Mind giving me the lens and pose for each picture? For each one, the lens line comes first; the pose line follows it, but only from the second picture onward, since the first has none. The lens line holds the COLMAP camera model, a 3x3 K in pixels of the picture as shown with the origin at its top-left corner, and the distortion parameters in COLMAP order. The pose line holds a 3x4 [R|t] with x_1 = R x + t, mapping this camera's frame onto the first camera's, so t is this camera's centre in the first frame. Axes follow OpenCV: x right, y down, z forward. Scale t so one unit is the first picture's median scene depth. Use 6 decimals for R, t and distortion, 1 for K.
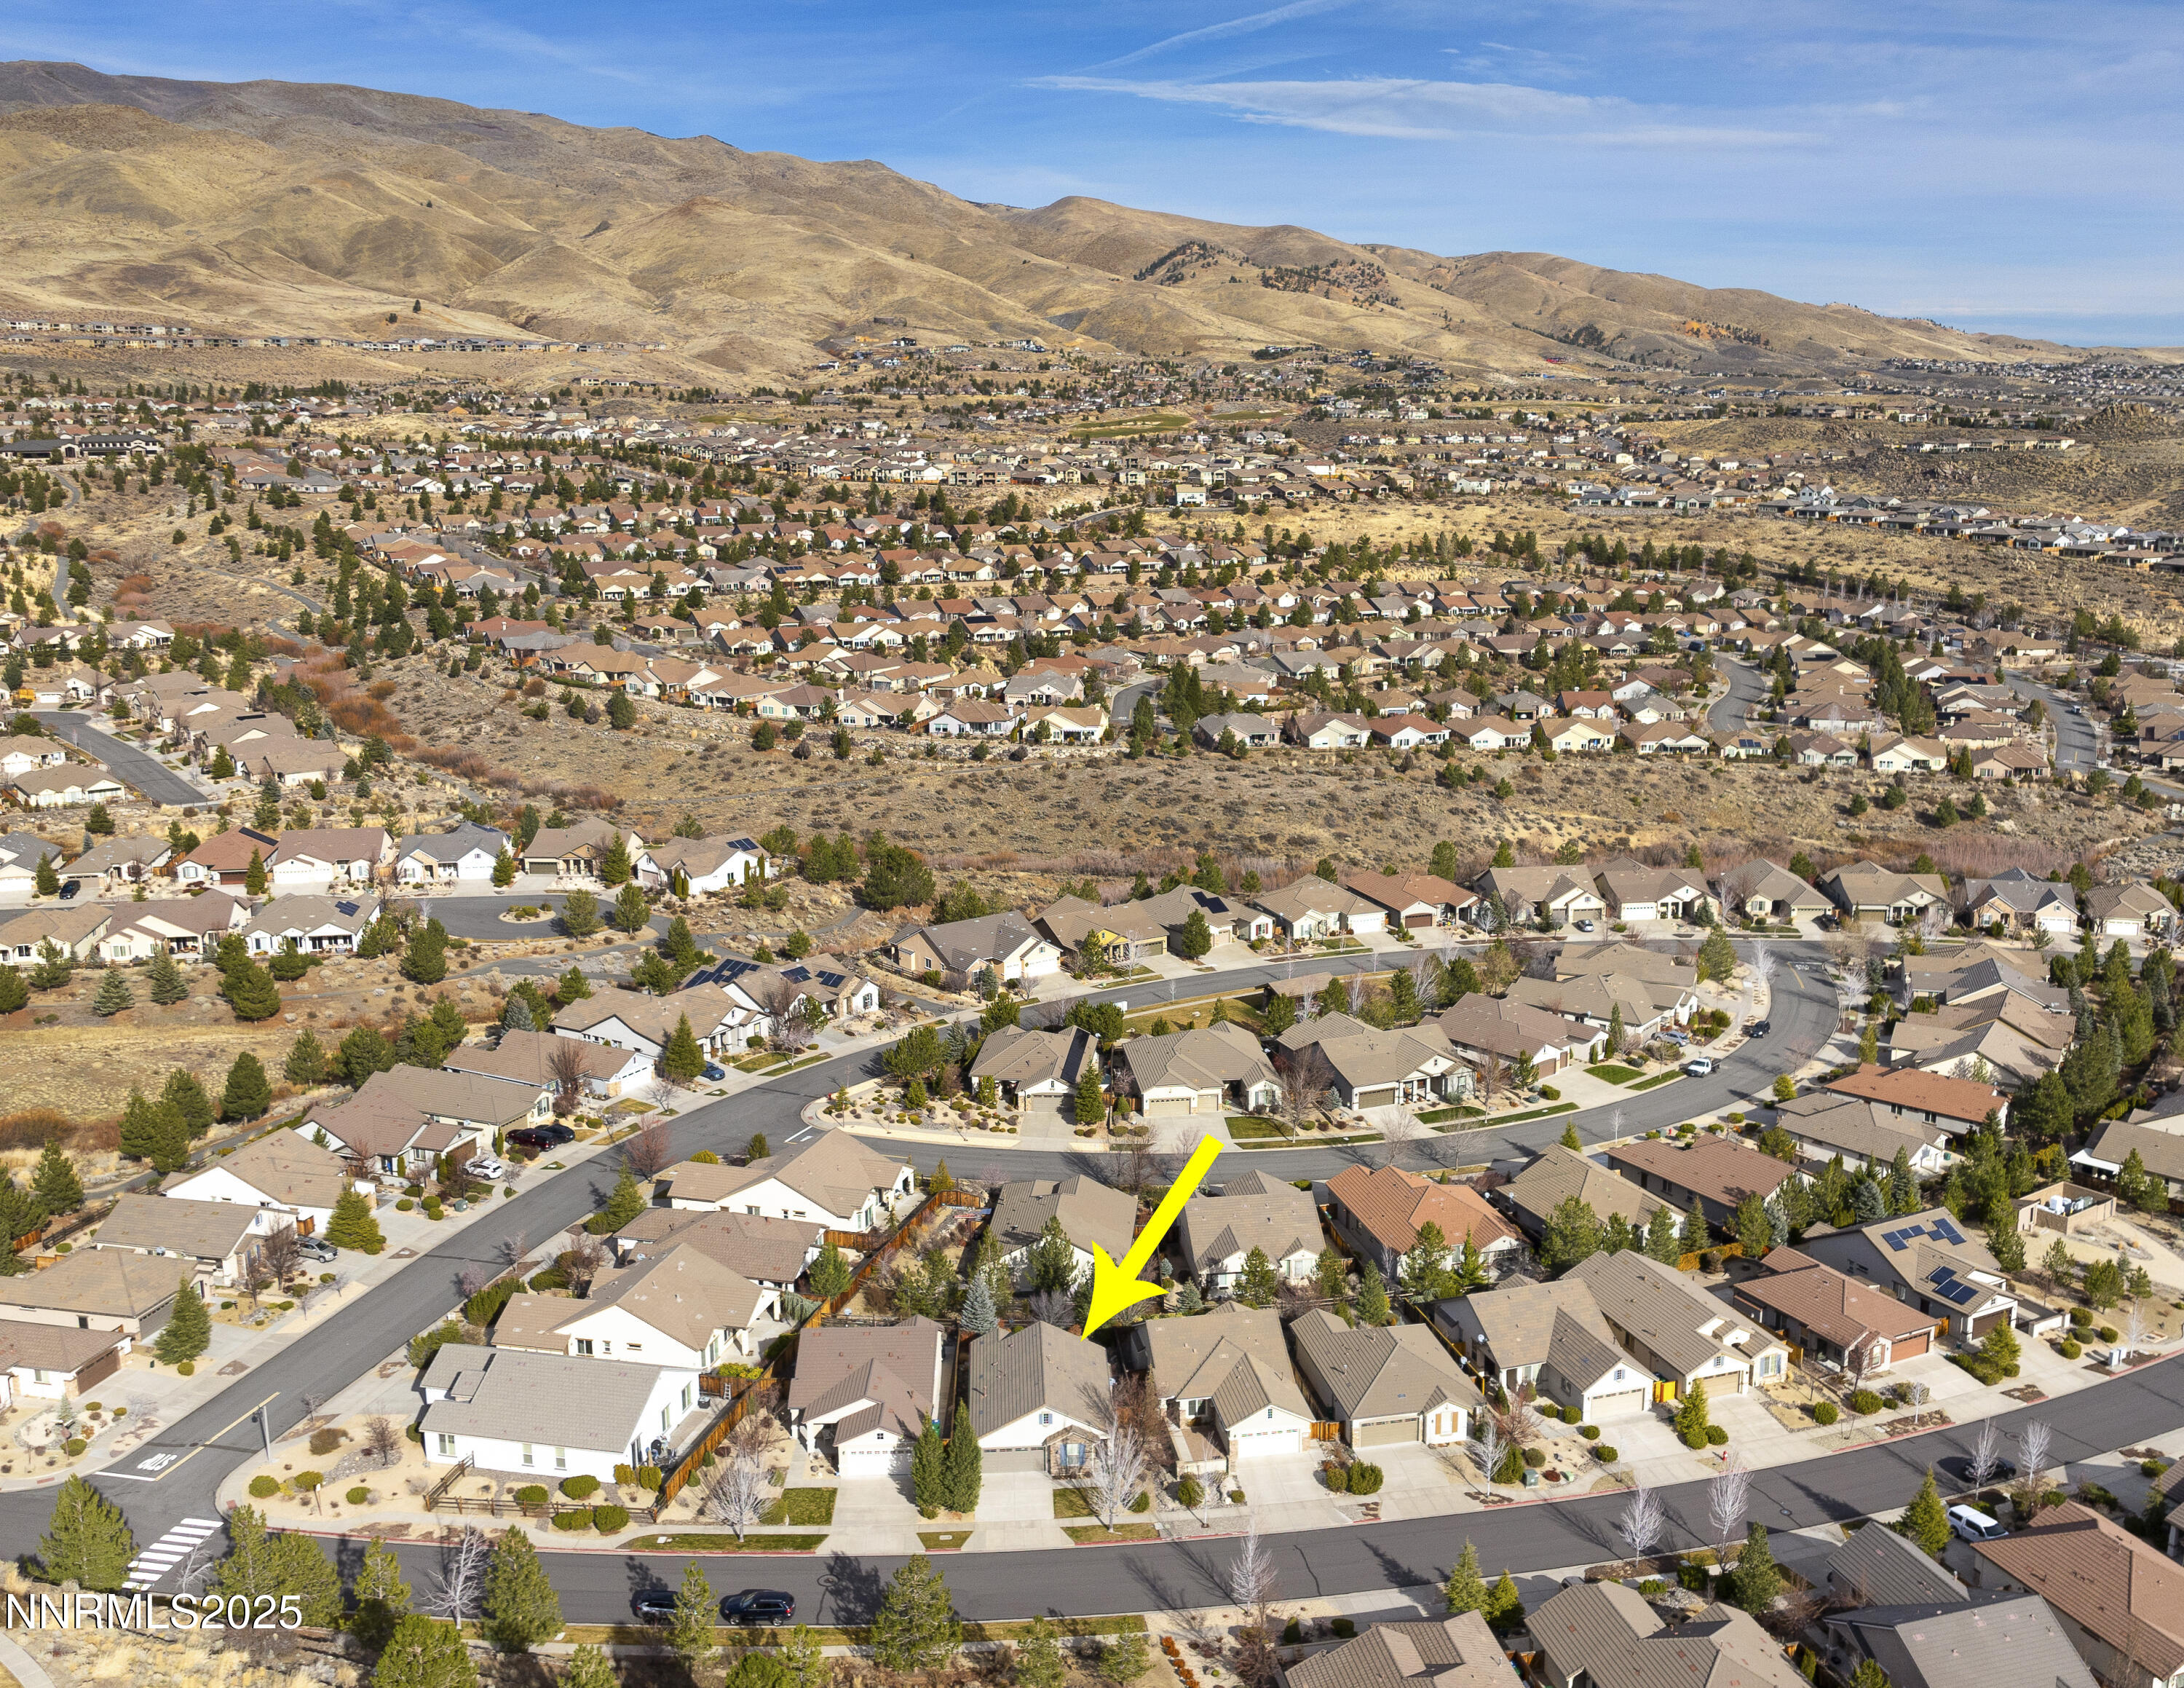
lens RADIAL K [[2233.0, 0, 1274.7], [0, 2233.0, 755.4], [0, 0, 1]] dist [-0.000606, -0.036204]
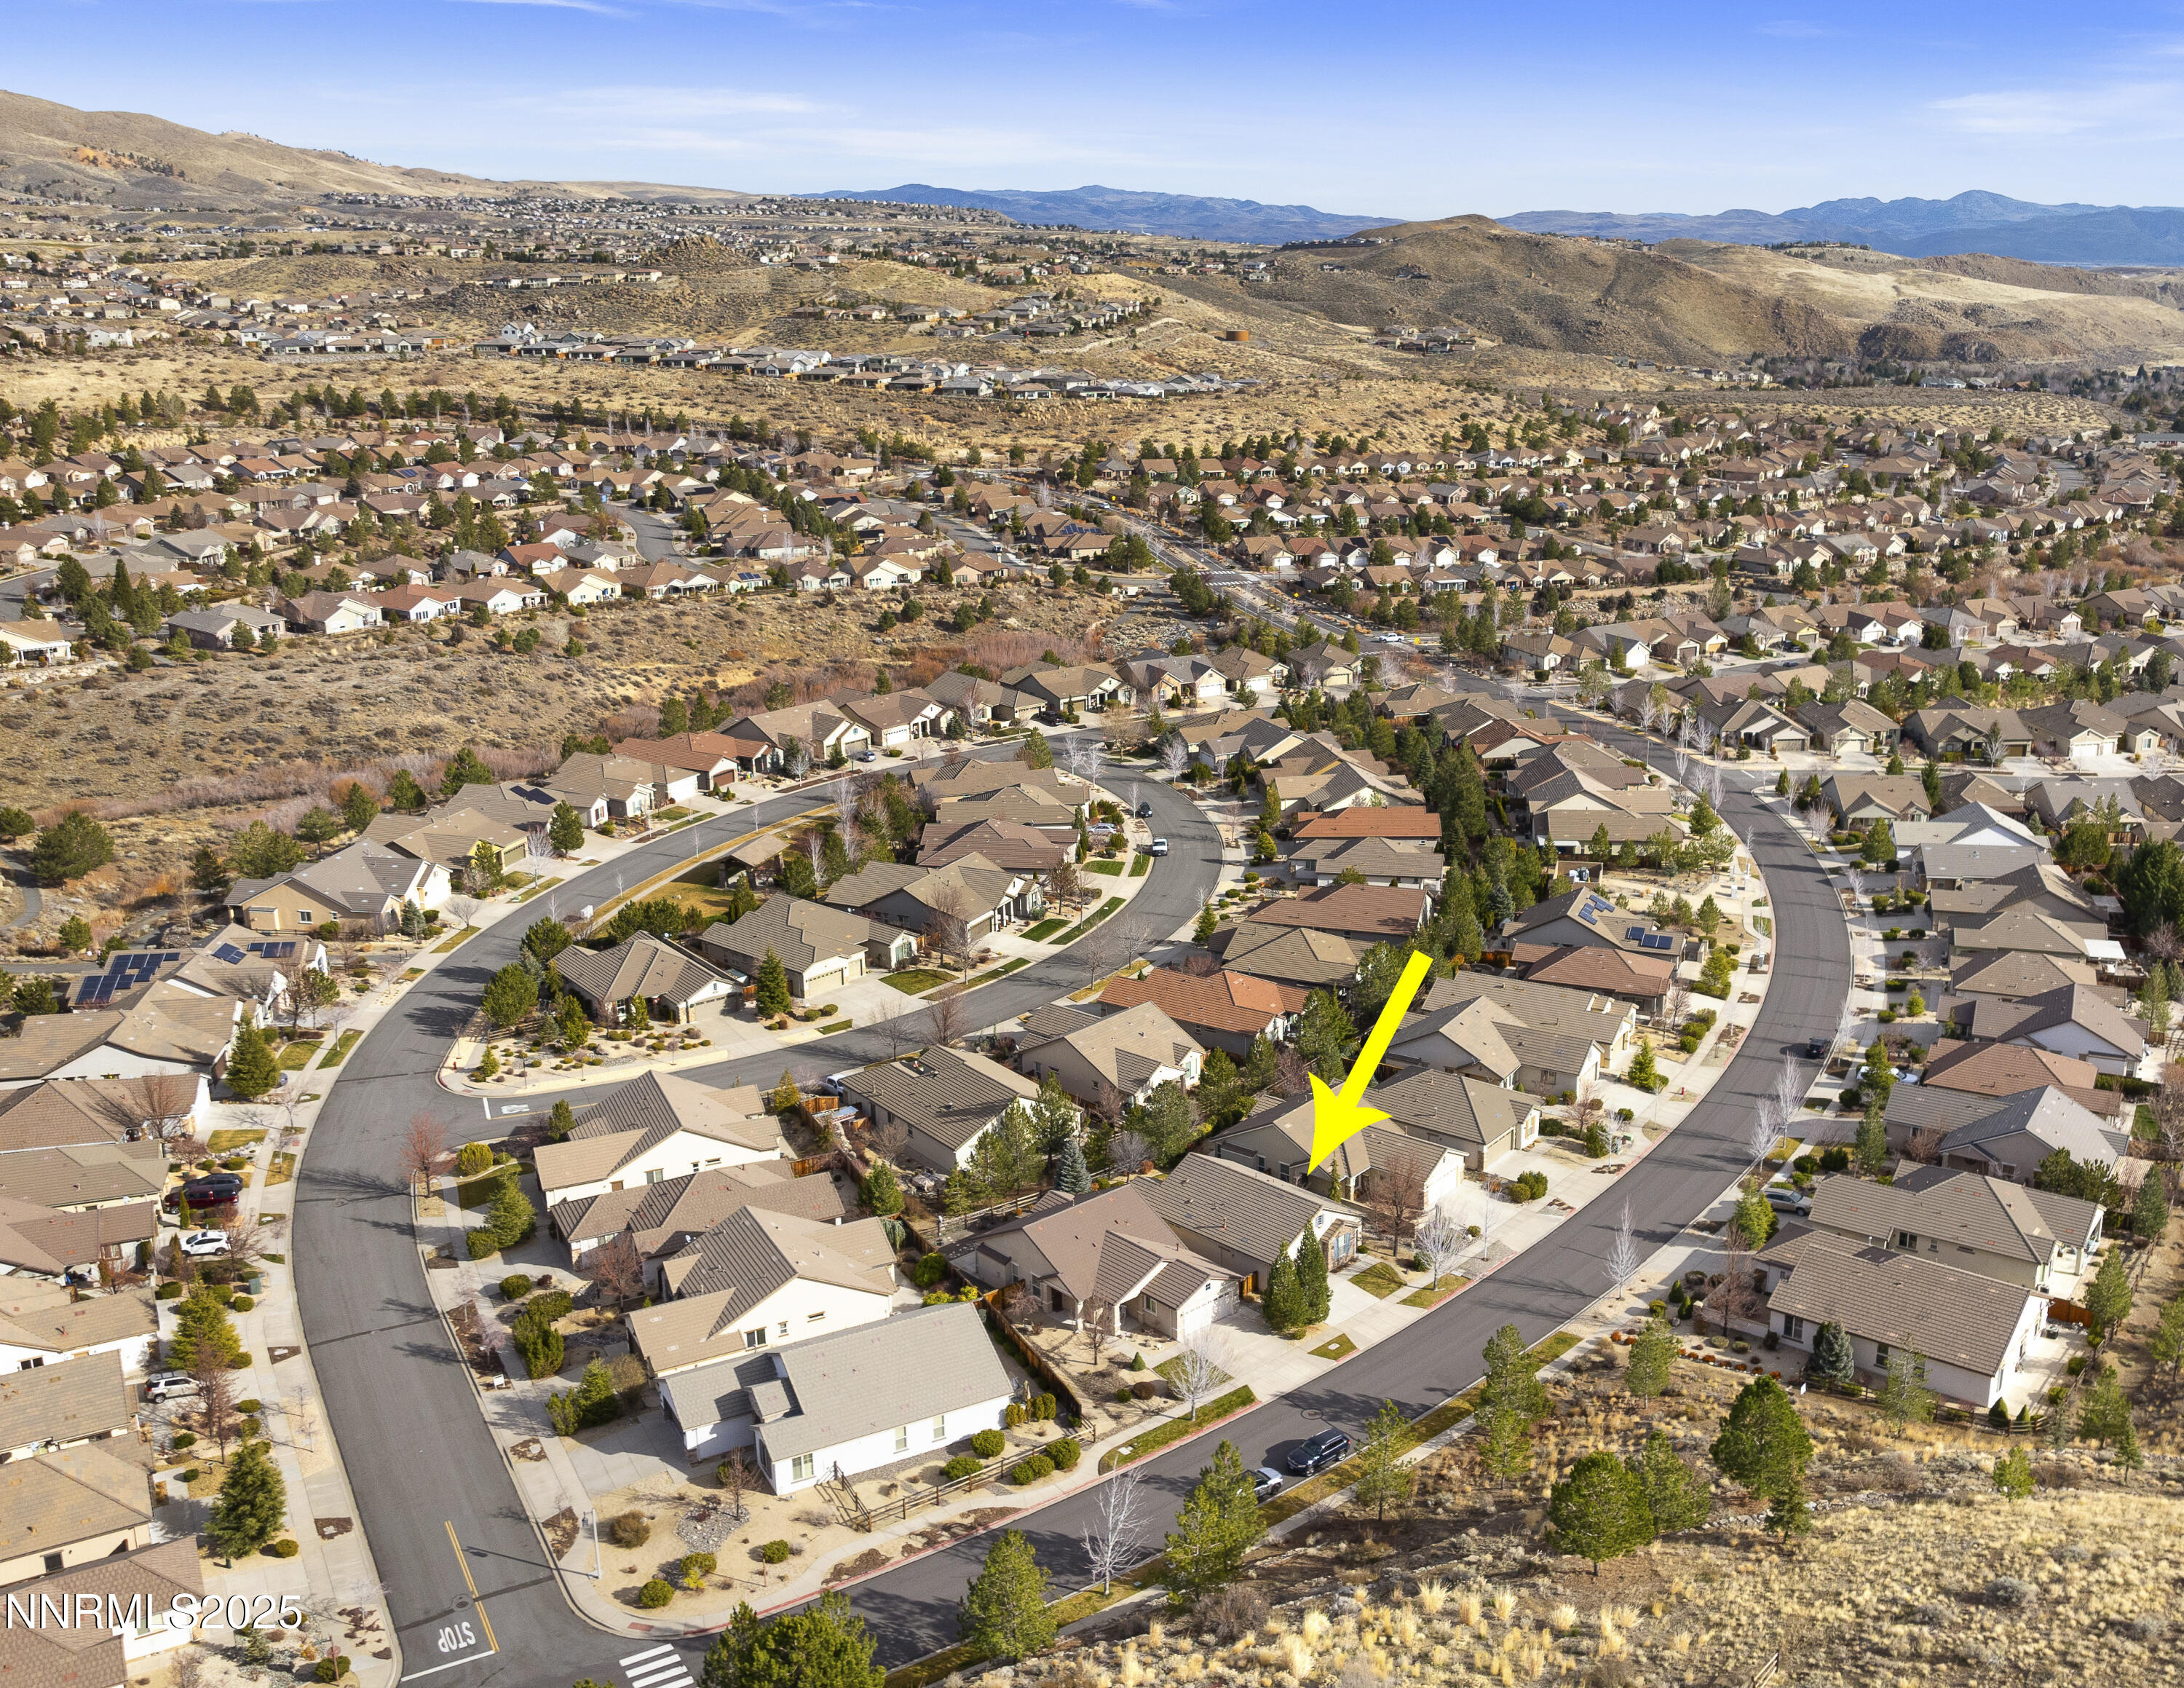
lens RADIAL K [[2233.0, 0, 1274.7], [0, 2233.0, 755.4], [0, 0, 1]] dist [-0.000606, -0.036204]
pose [[0.722879, -0.160486, 0.672080, -0.306015], [0.112956, 0.987016, 0.114196, -0.013953], [-0.681680, -0.006635, 0.731620, 0.102288]]
